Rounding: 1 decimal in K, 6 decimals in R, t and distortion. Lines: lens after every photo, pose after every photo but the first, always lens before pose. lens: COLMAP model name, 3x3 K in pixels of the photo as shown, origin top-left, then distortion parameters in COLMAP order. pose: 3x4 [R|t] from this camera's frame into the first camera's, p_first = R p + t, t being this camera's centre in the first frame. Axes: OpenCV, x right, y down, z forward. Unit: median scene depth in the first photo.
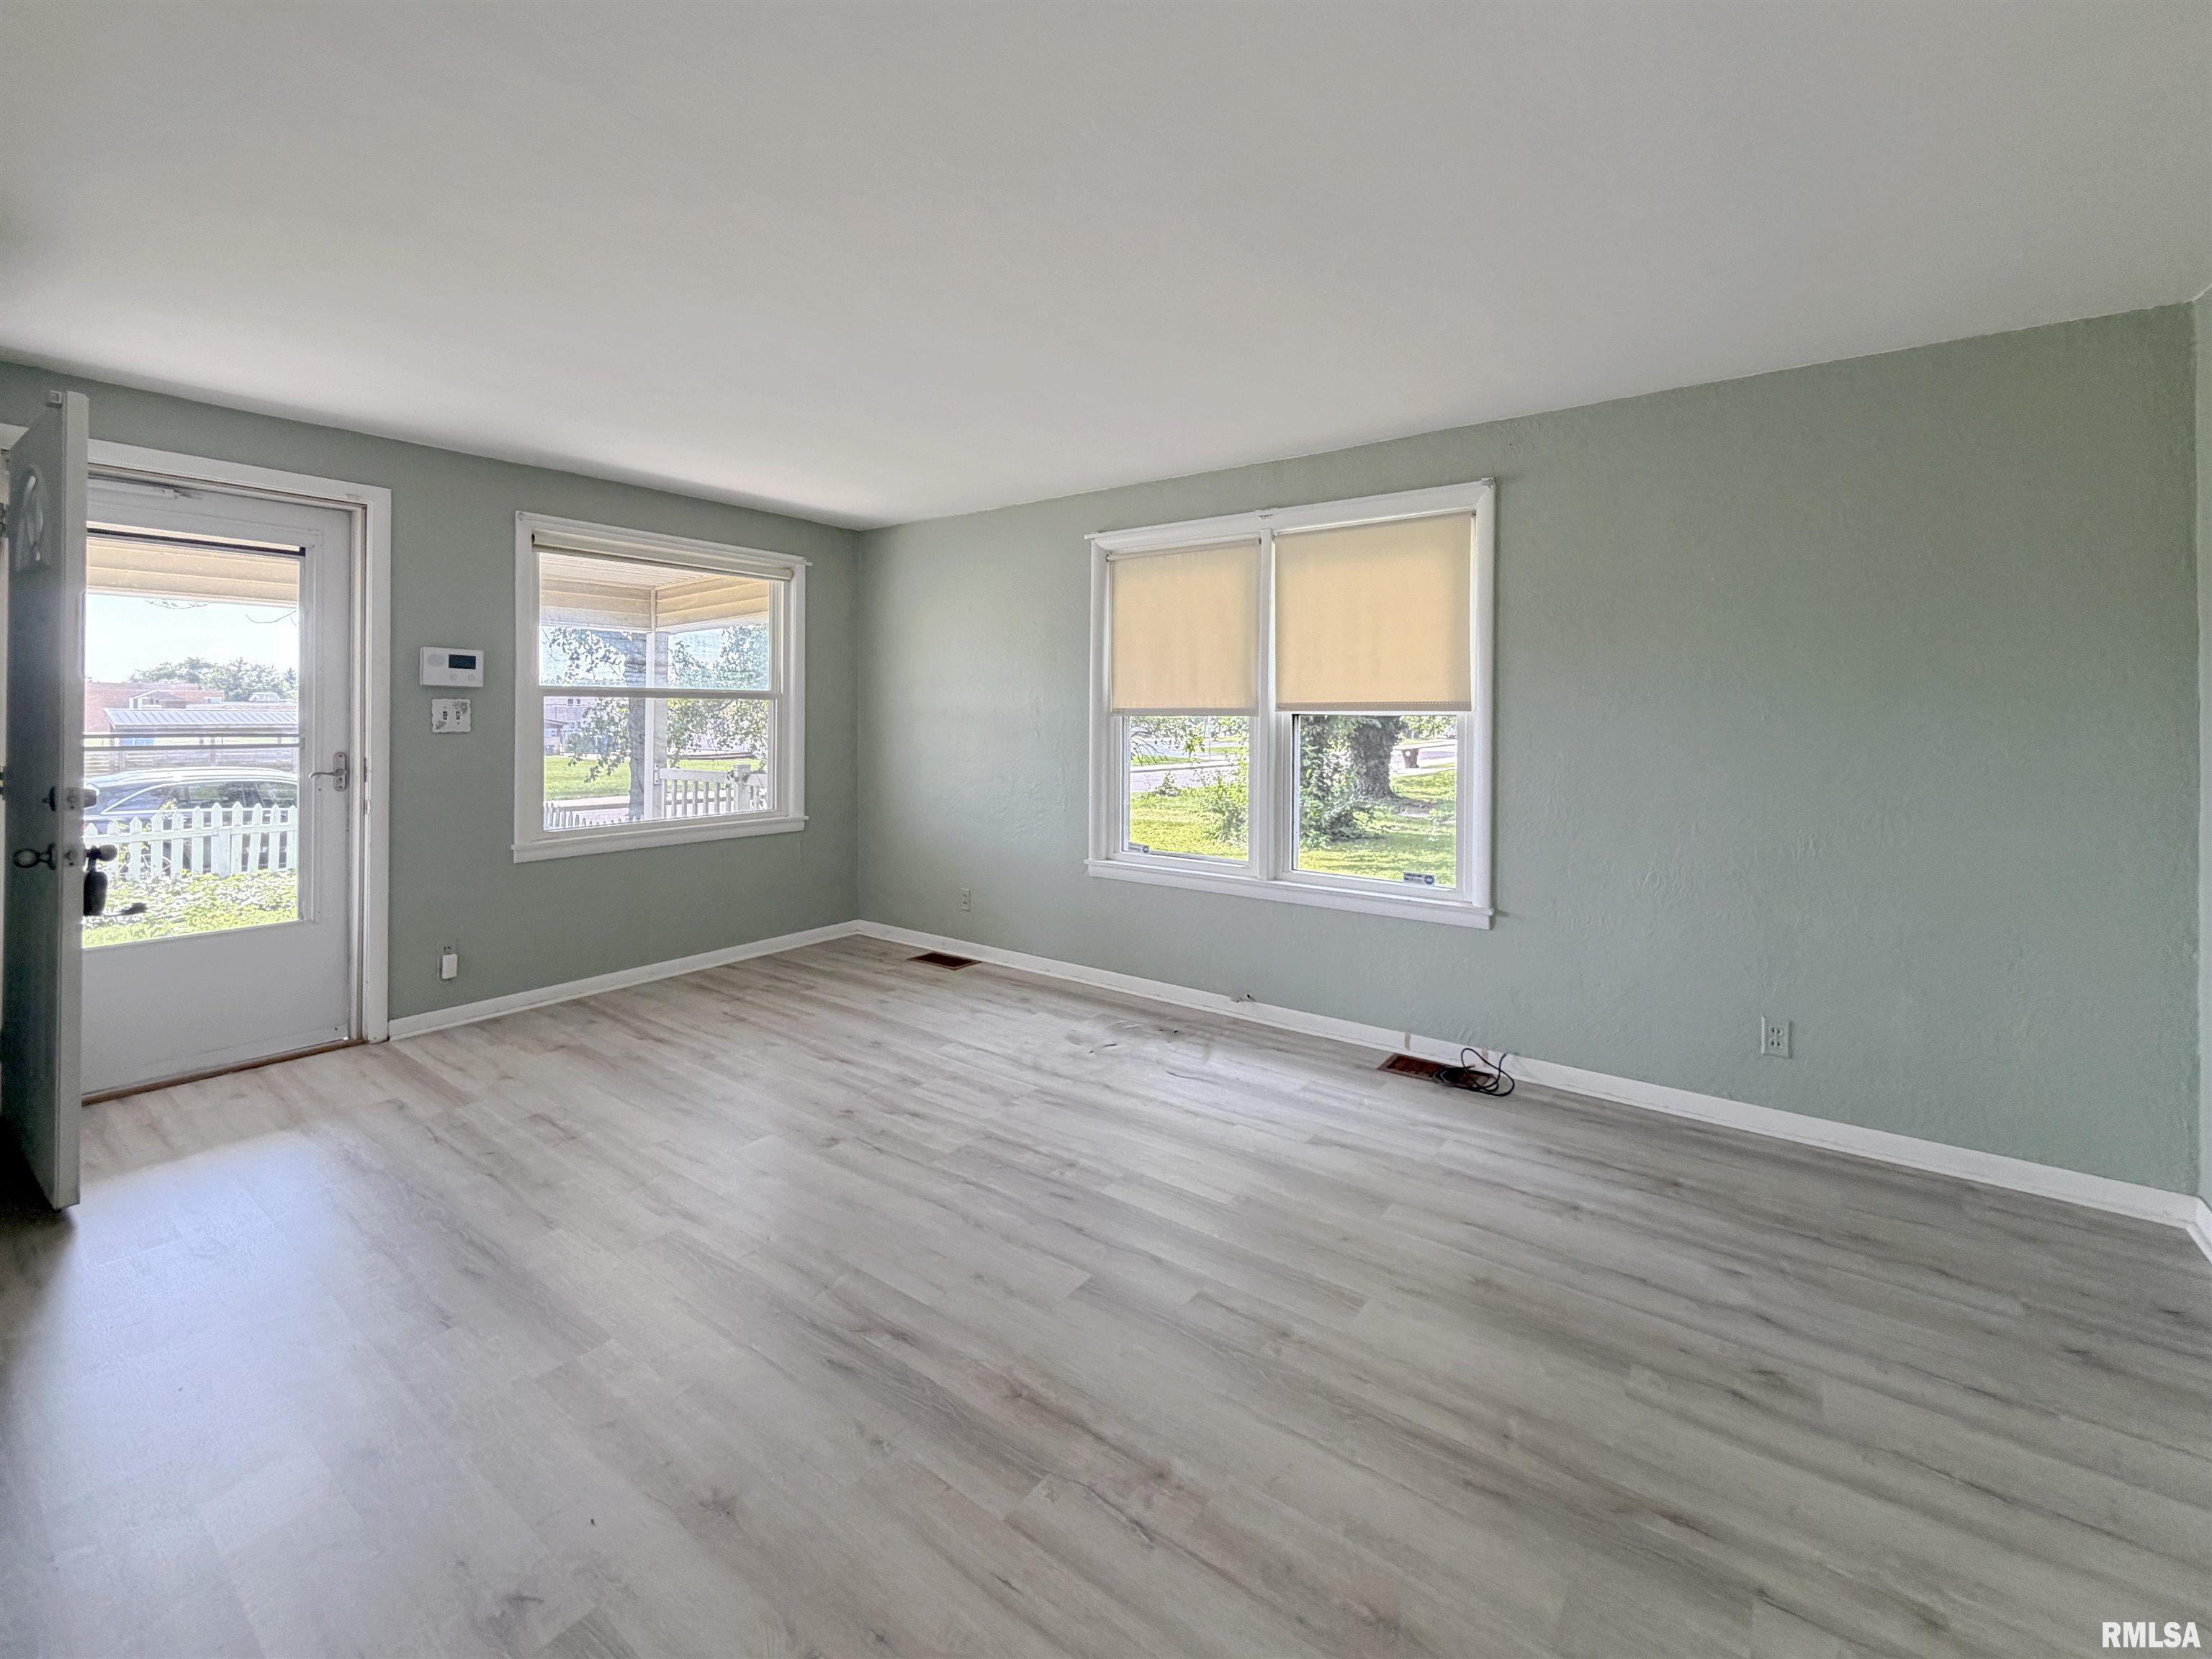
lens RADIAL K [[946.5, 0, 1106.0], [0, 946.5, 829.5], [0, 0, 1]] dist [0.015707, 0.000175]
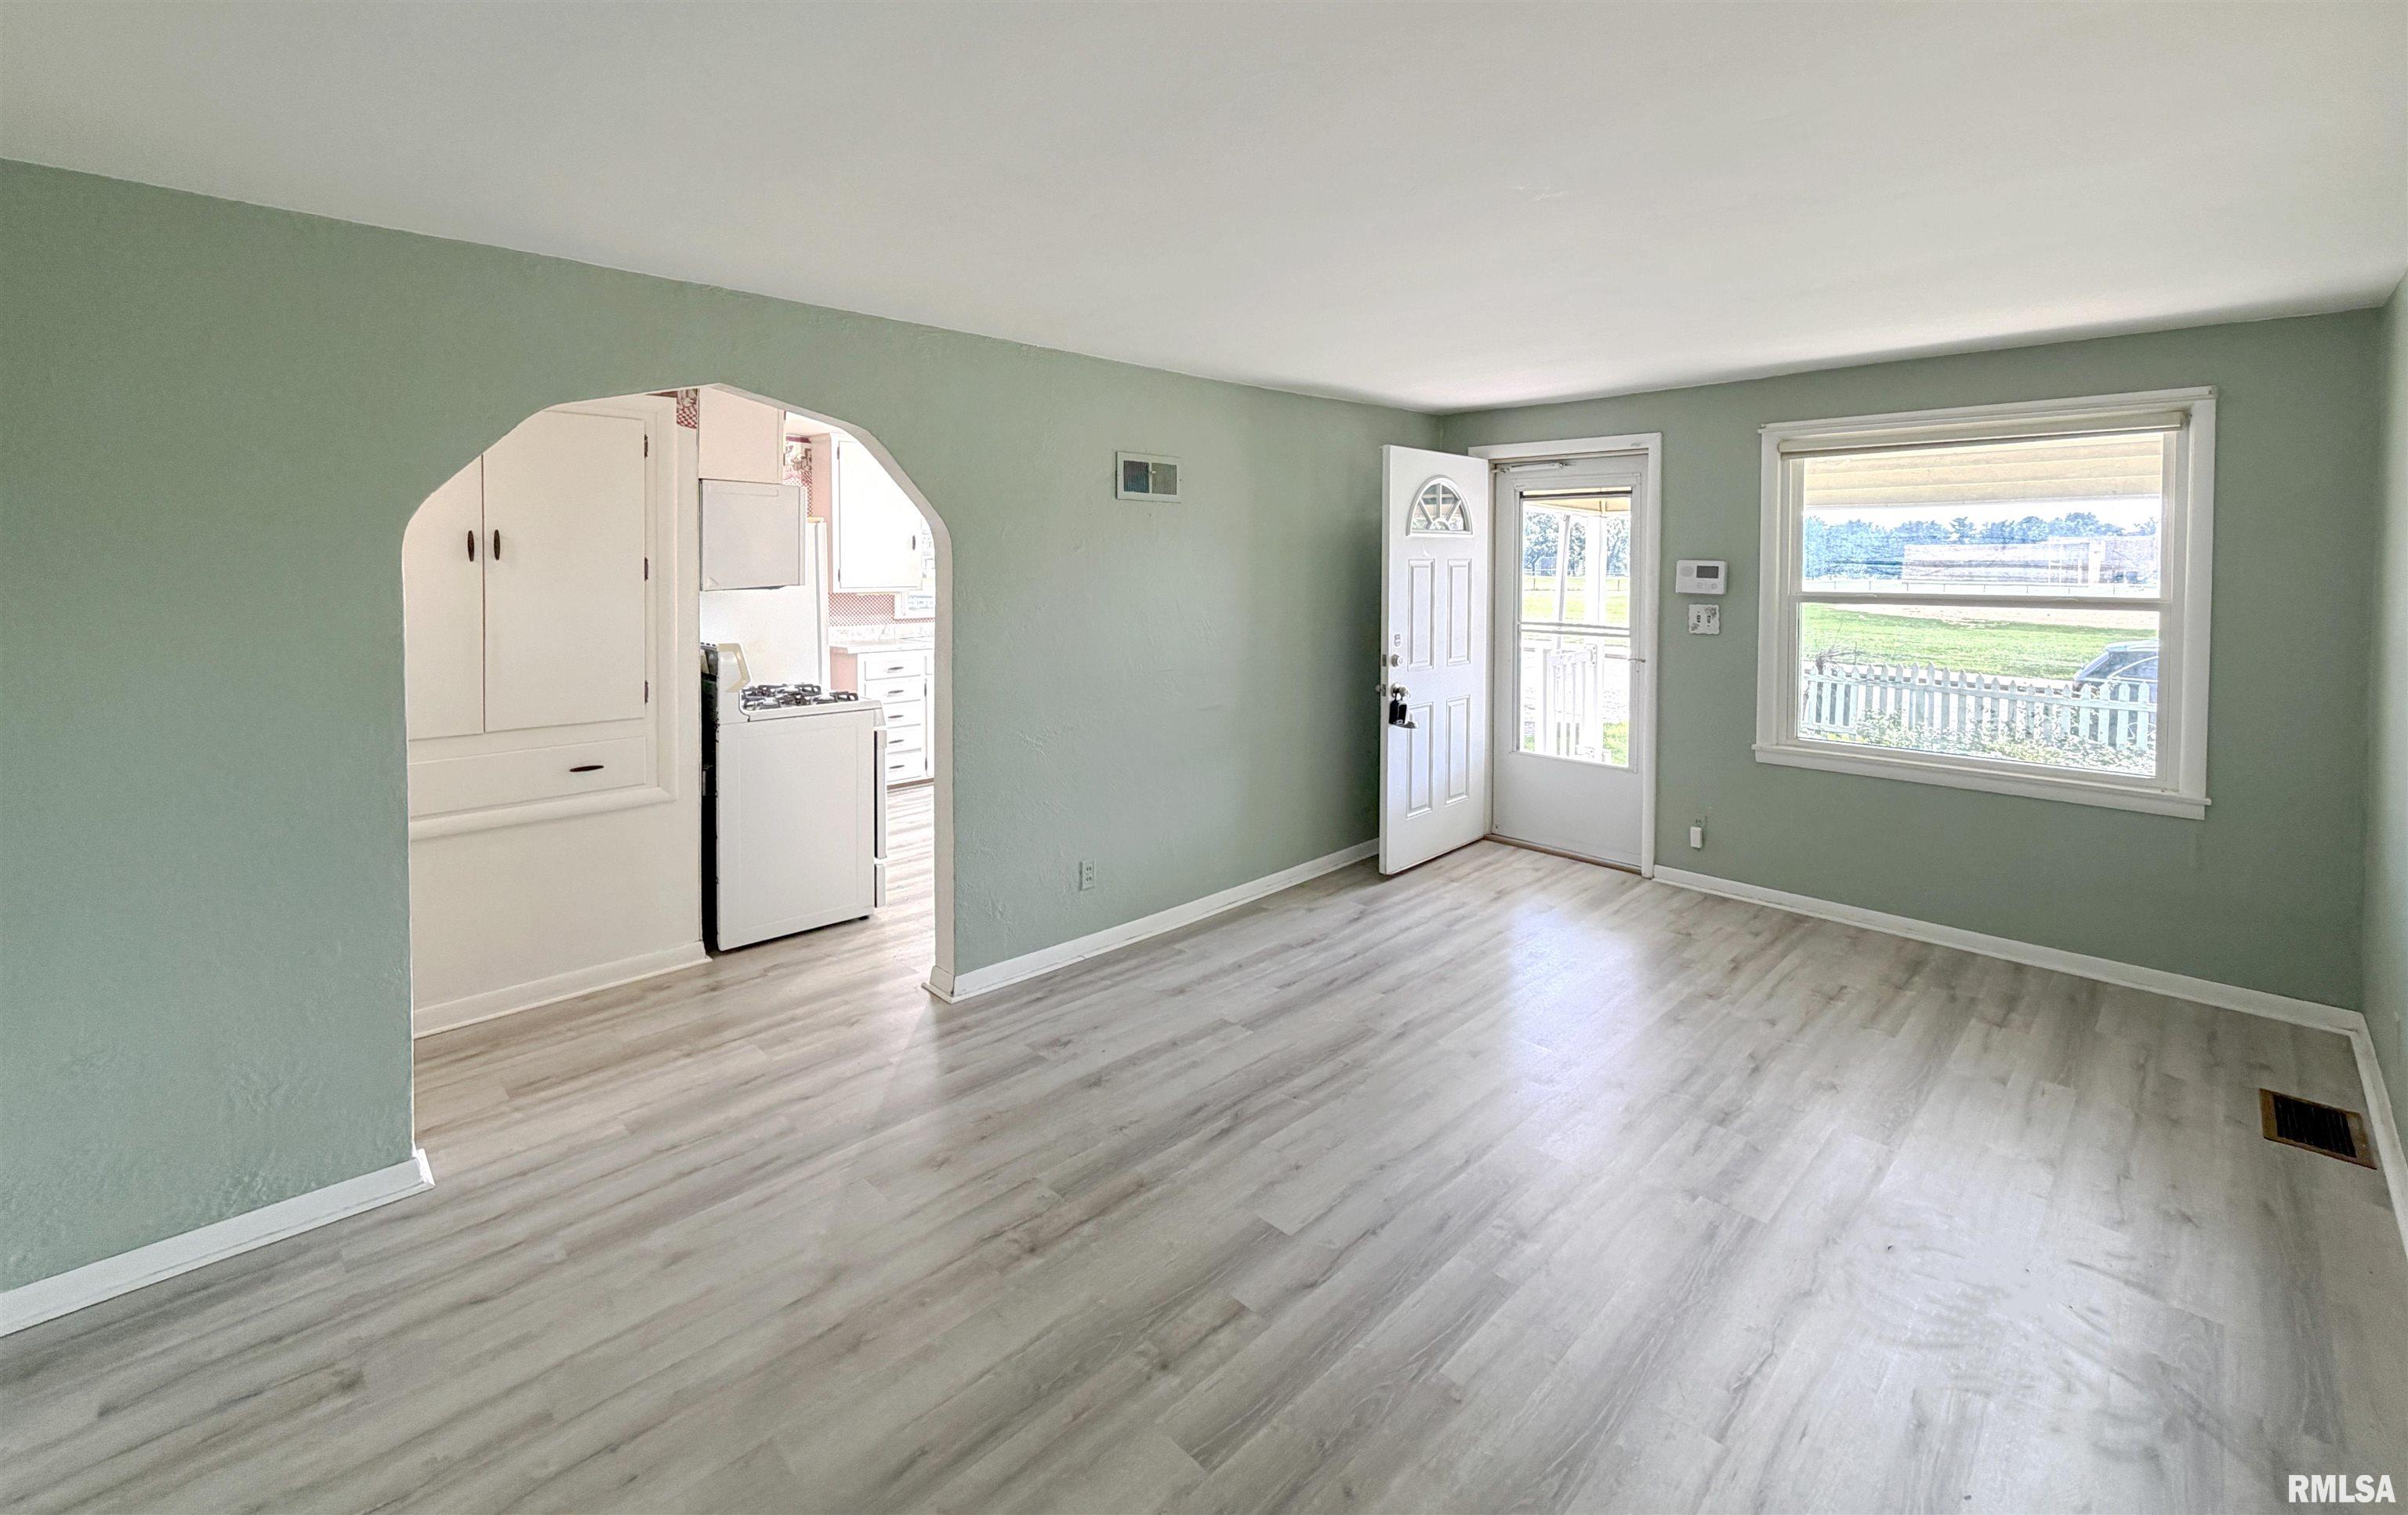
lens RADIAL K [[976.0, 0, 1207.1], [0, 976.0, 726.6], [0, 0, 1]] dist [-0.002406, -0.000271]
pose [[-0.149802, 0.162647, -0.975246, 0.659087], [-0.121715, 0.975840, 0.181442, -0.160442], [0.981196, 0.145883, -0.126387, 0.709428]]
